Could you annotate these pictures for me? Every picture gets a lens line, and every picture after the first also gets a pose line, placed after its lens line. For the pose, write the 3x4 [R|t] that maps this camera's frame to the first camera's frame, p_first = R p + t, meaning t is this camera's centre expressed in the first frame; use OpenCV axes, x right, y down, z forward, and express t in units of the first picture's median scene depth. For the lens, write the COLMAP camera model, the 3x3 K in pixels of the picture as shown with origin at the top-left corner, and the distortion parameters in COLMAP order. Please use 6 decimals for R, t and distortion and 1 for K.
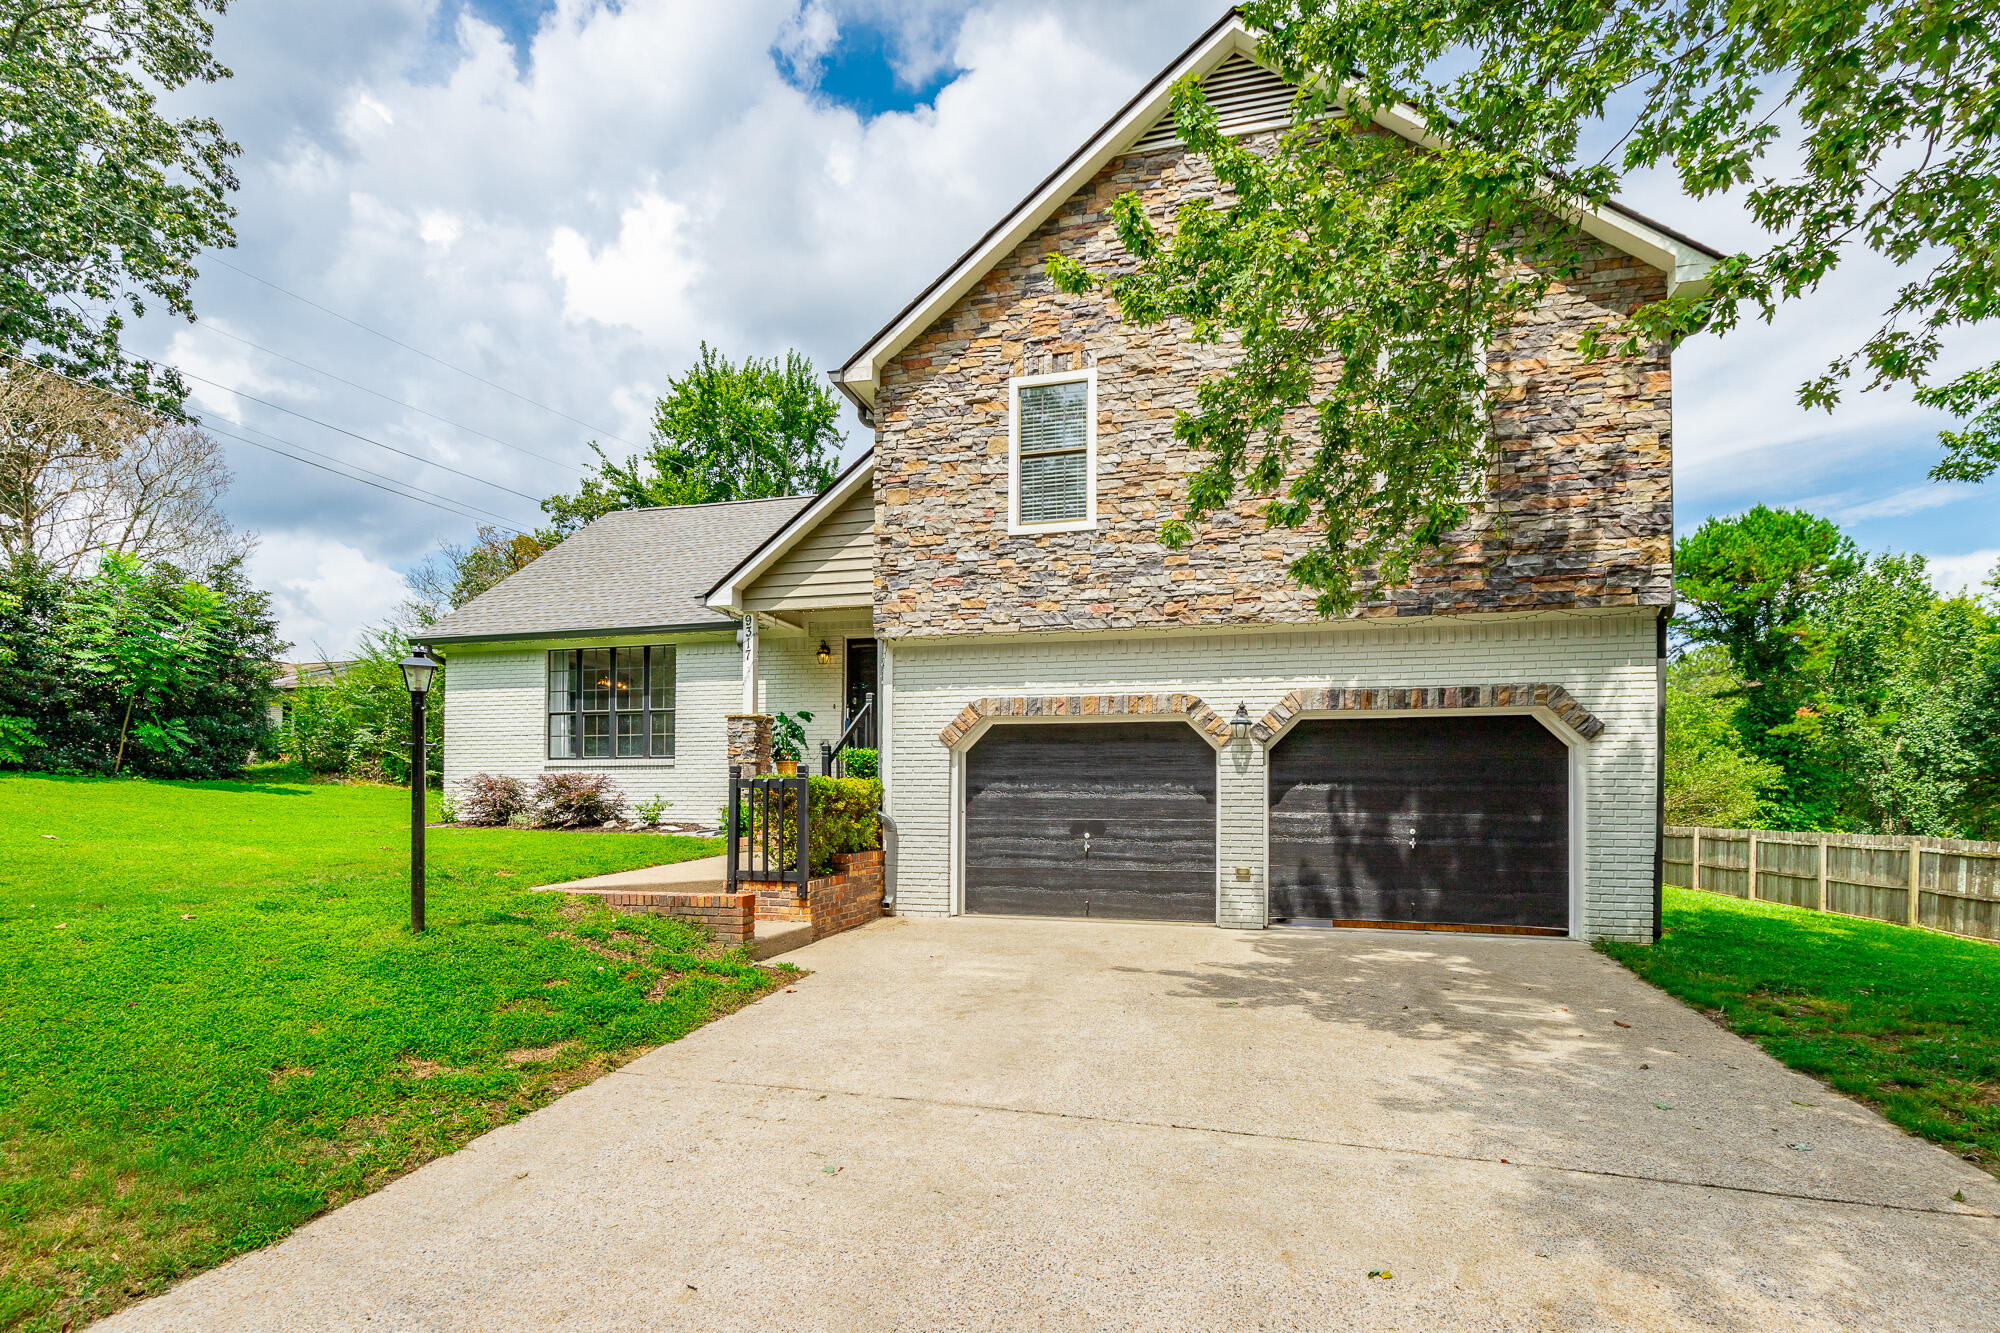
lens RADIAL K [[817.4, 0, 1021.0], [0, 817.4, 764.3], [0, 0, 1]] dist [0.002963, 0.000276]
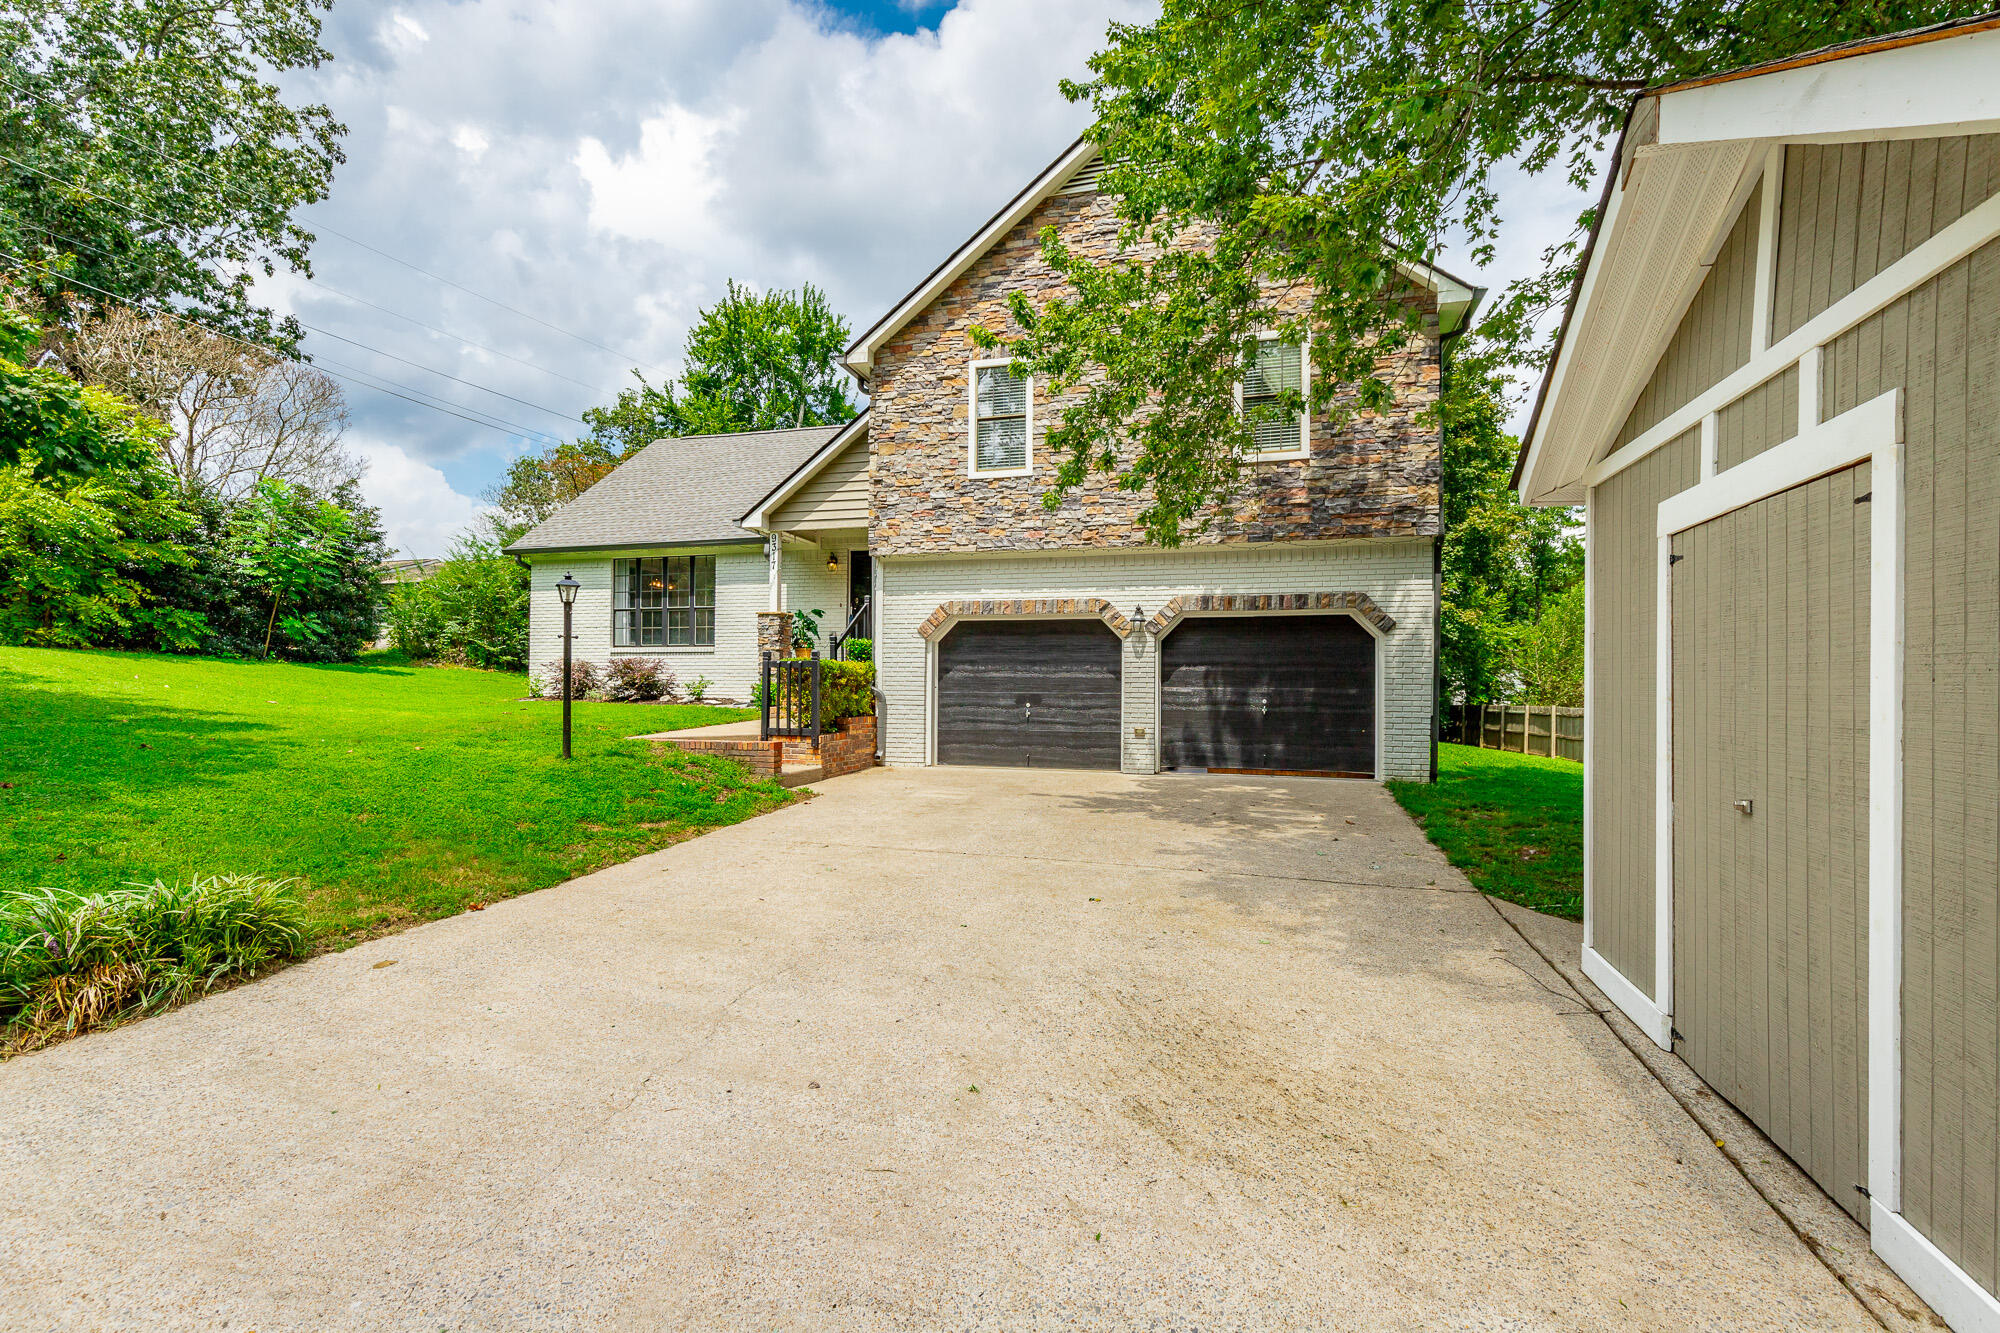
lens RADIAL K [[891.8, 0, 1006.7], [0, 891.8, 655.8], [0, 0, 1]] dist [-0.001164, 0.000660]
pose [[0.998684, 0.002156, -0.051237, 0.121320], [-0.002071, 0.999996, 0.001700, 0.005564], [0.051240, -0.001591, 0.998685, -0.446042]]
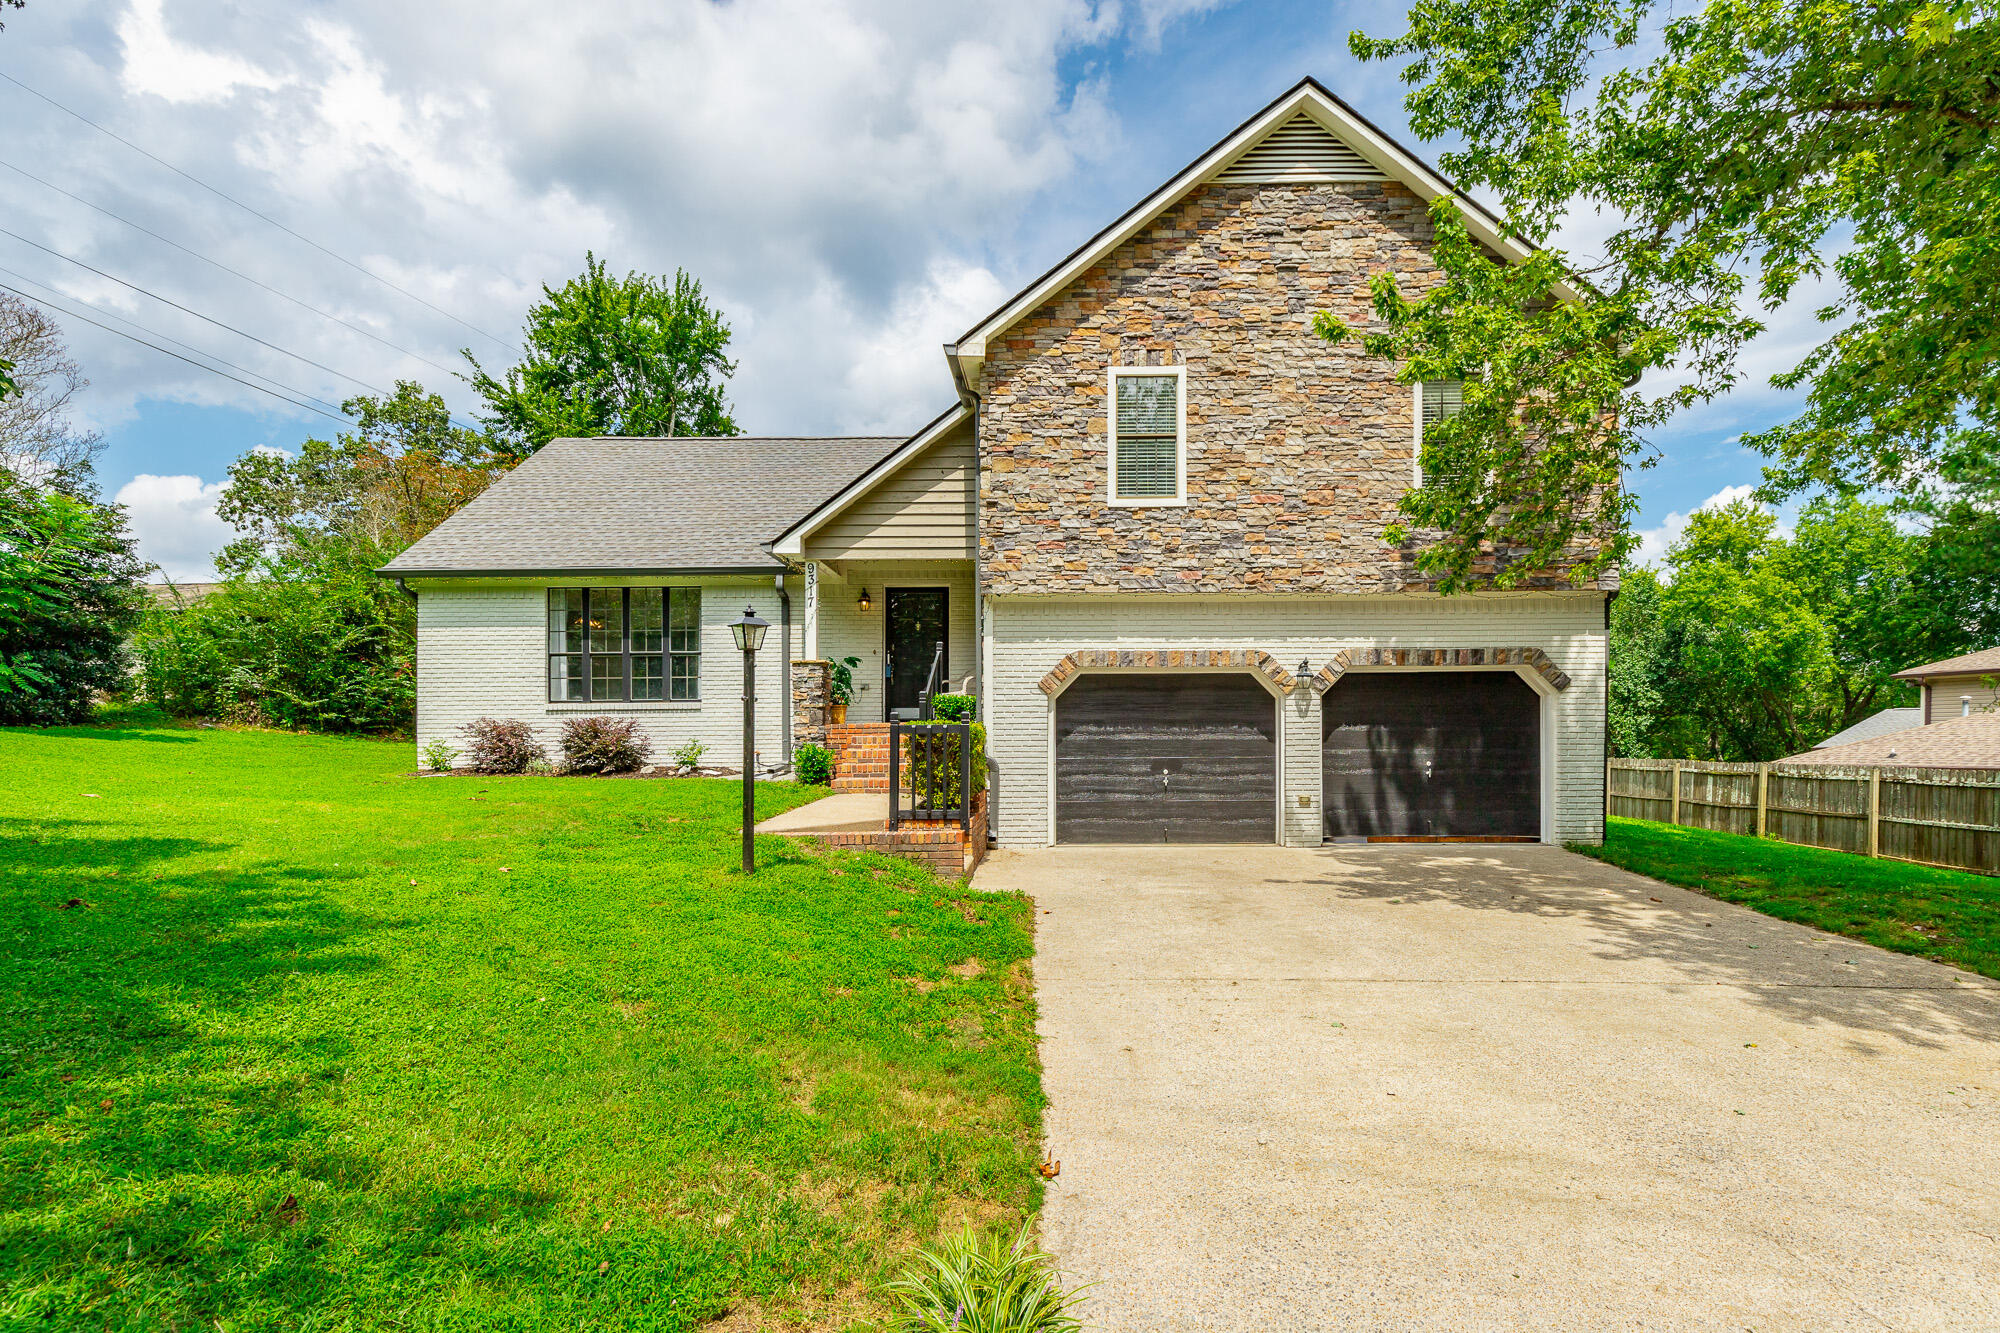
lens RADIAL K [[881.0, 0, 940.4], [0, 881.0, 706.8], [0, 0, 1]] dist [-0.000713, -0.000238]
pose [[0.975972, -0.002573, 0.217880, -0.500720], [0.000018, 0.999931, 0.011728, -0.018506], [-0.217895, -0.011442, 0.975905, -0.136227]]
